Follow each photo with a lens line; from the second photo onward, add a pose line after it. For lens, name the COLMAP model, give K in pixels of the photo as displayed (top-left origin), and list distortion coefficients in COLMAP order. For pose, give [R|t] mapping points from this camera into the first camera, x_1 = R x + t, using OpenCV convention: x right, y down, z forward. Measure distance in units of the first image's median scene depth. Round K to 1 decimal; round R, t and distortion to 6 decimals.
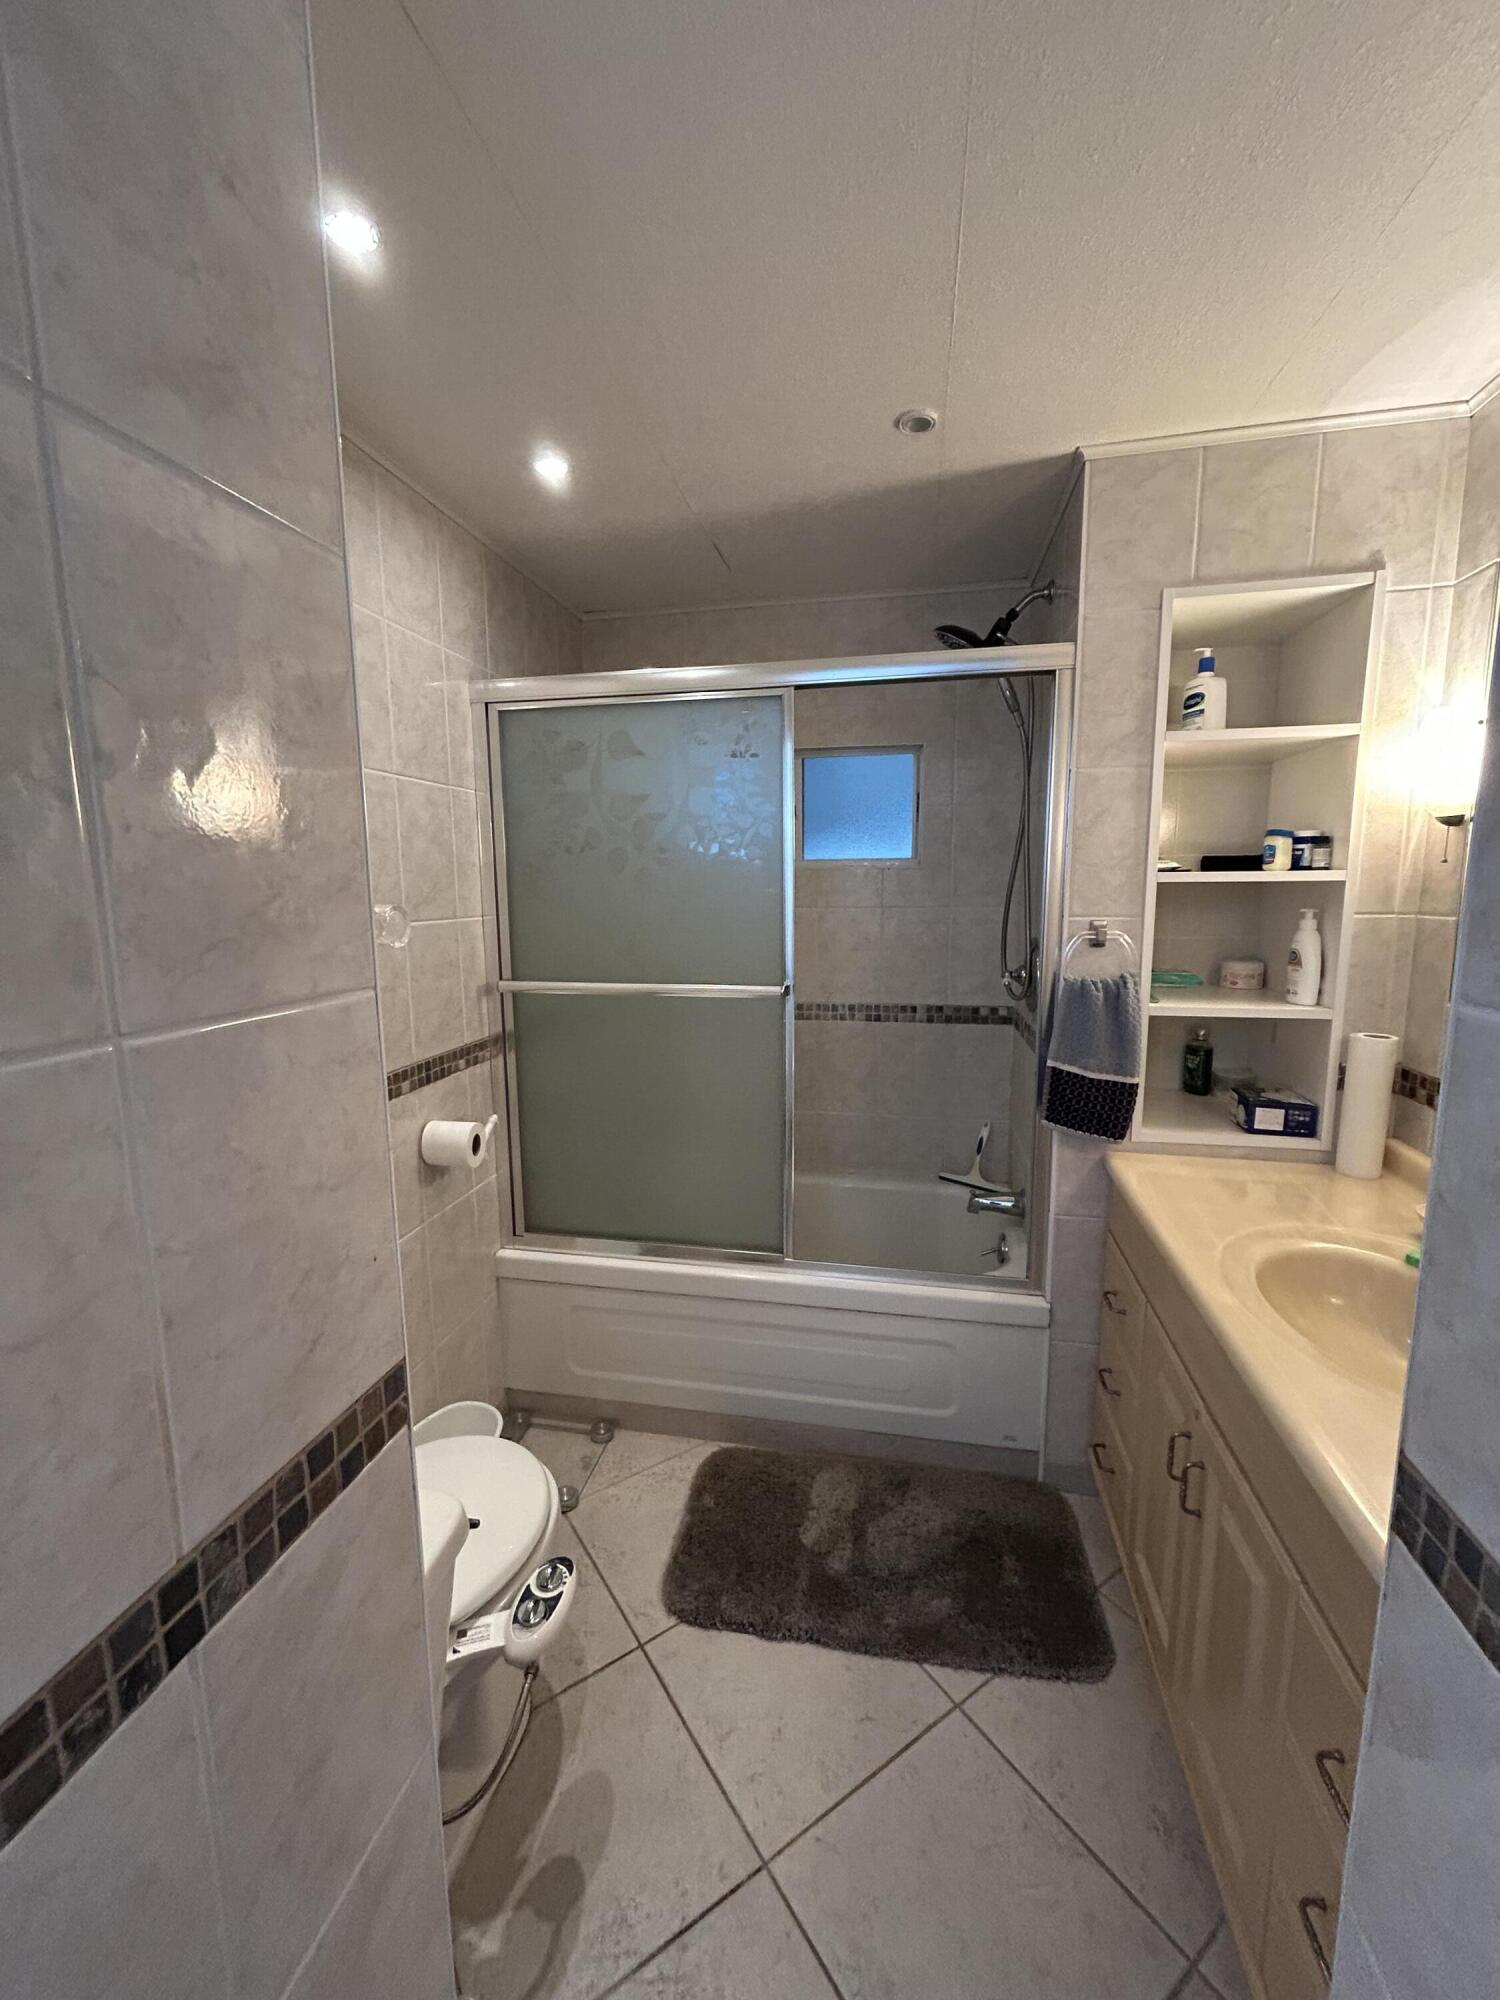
lens RADIAL K [[805.0, 0, 748.6], [0, 805.0, 1000.6], [0, 0, 1]] dist [-0.002943, 0.000623]
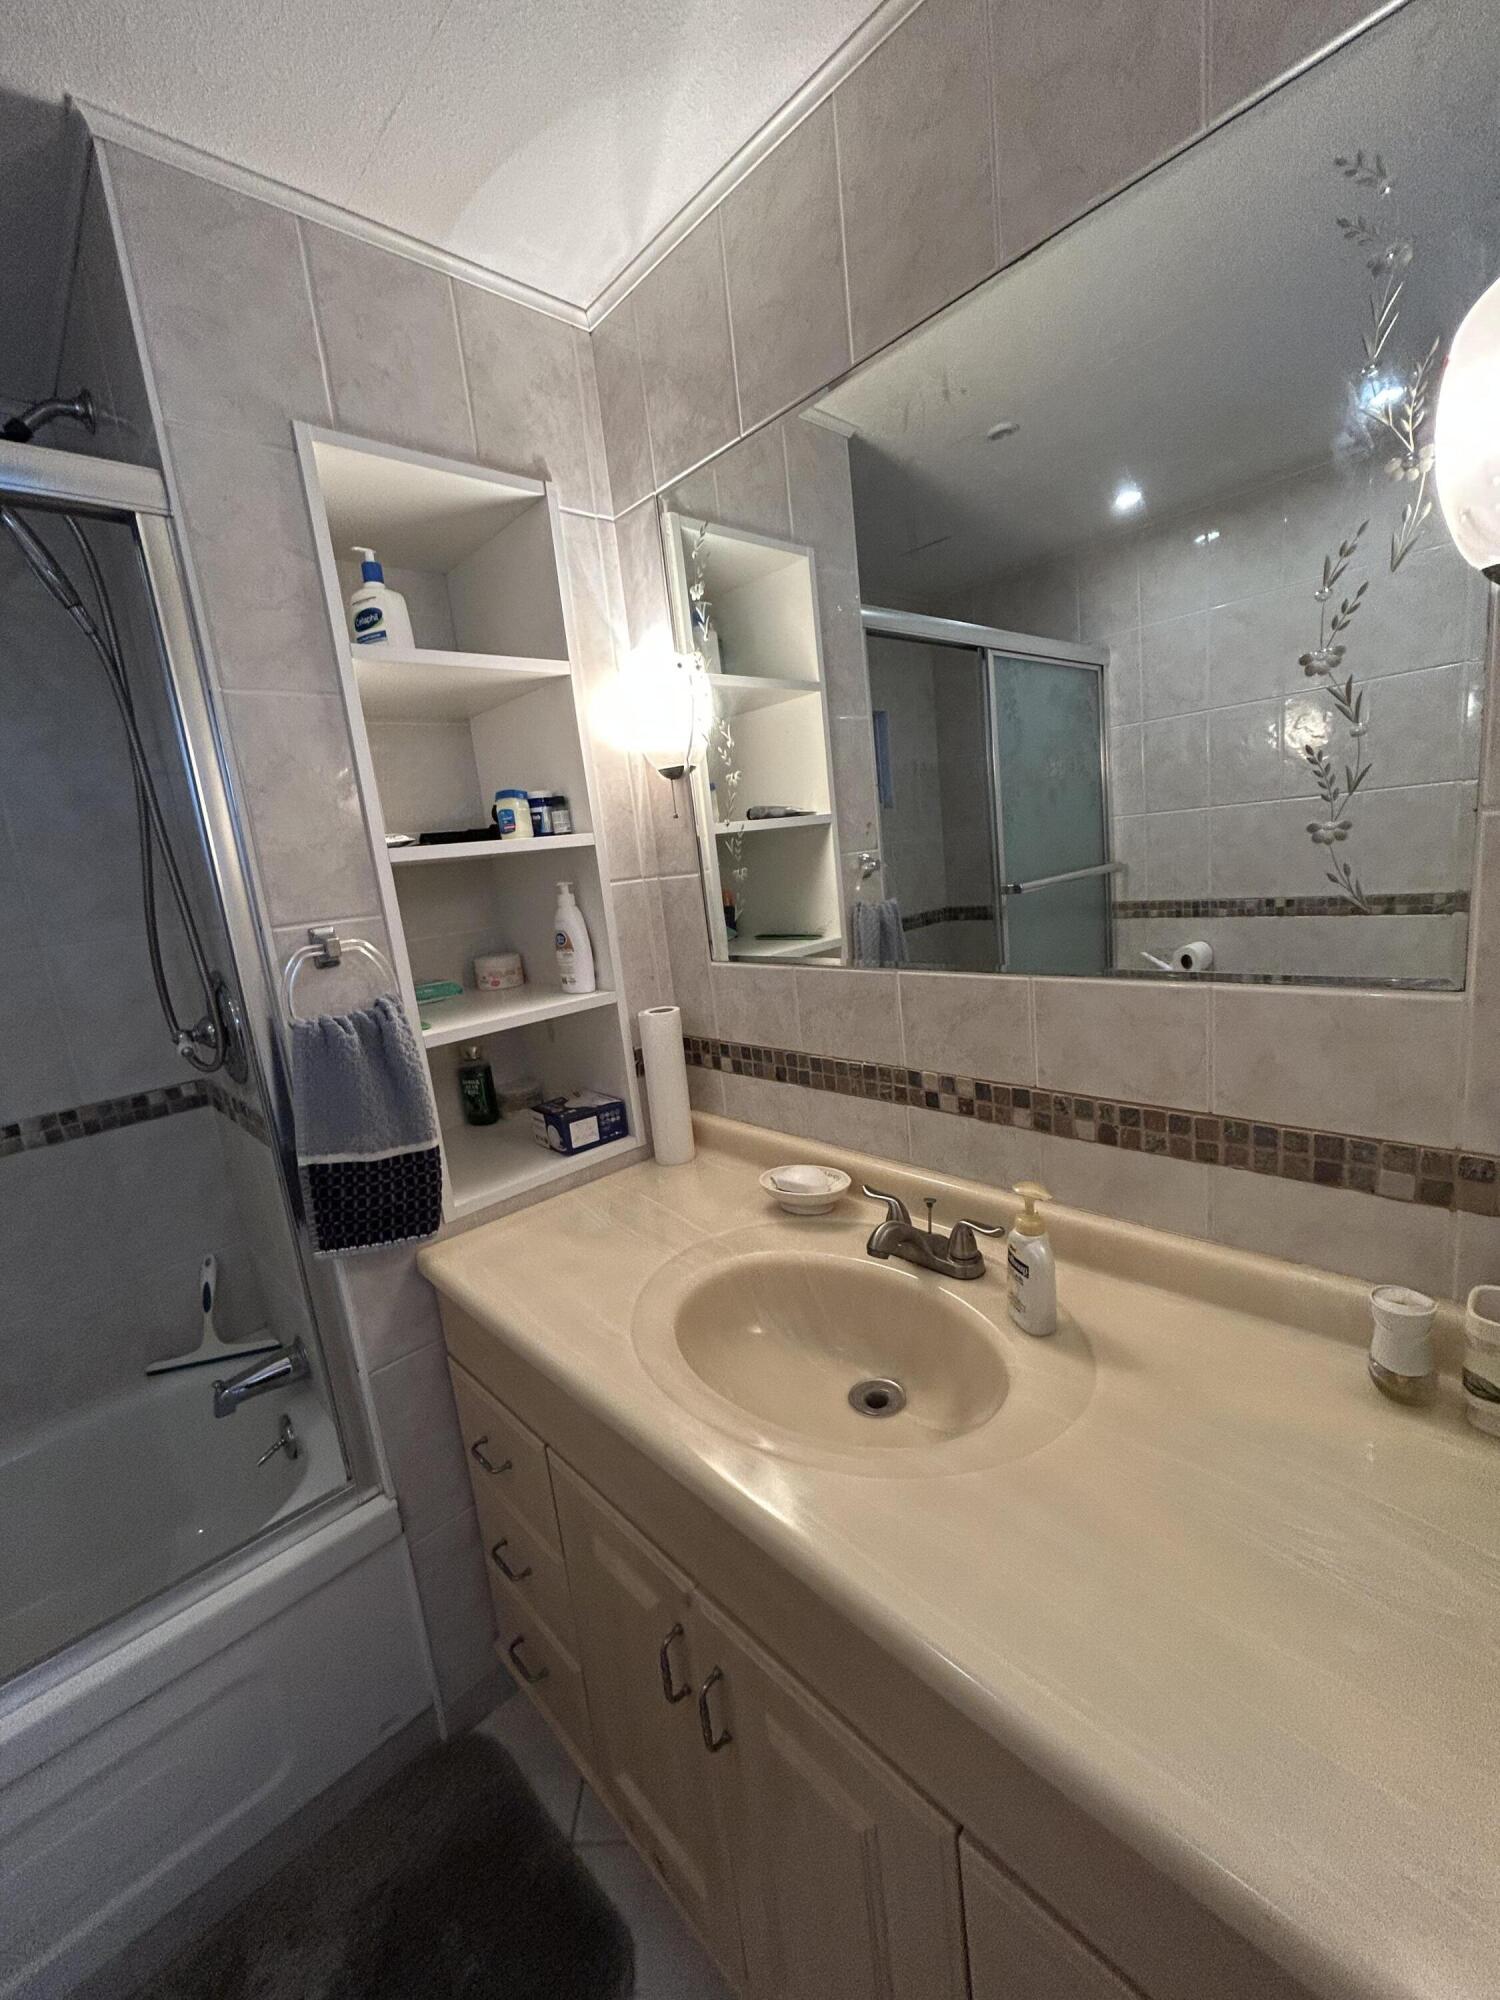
lens RADIAL K [[805.0, 0, 748.6], [0, 805.0, 1000.6], [0, 0, 1]] dist [-0.002943, 0.000623]
pose [[0.573358, -0.201571, 0.794122, 0.103547], [0.217821, 0.971883, 0.089425, -0.024688], [-0.789819, 0.121704, 0.601143, 0.340382]]
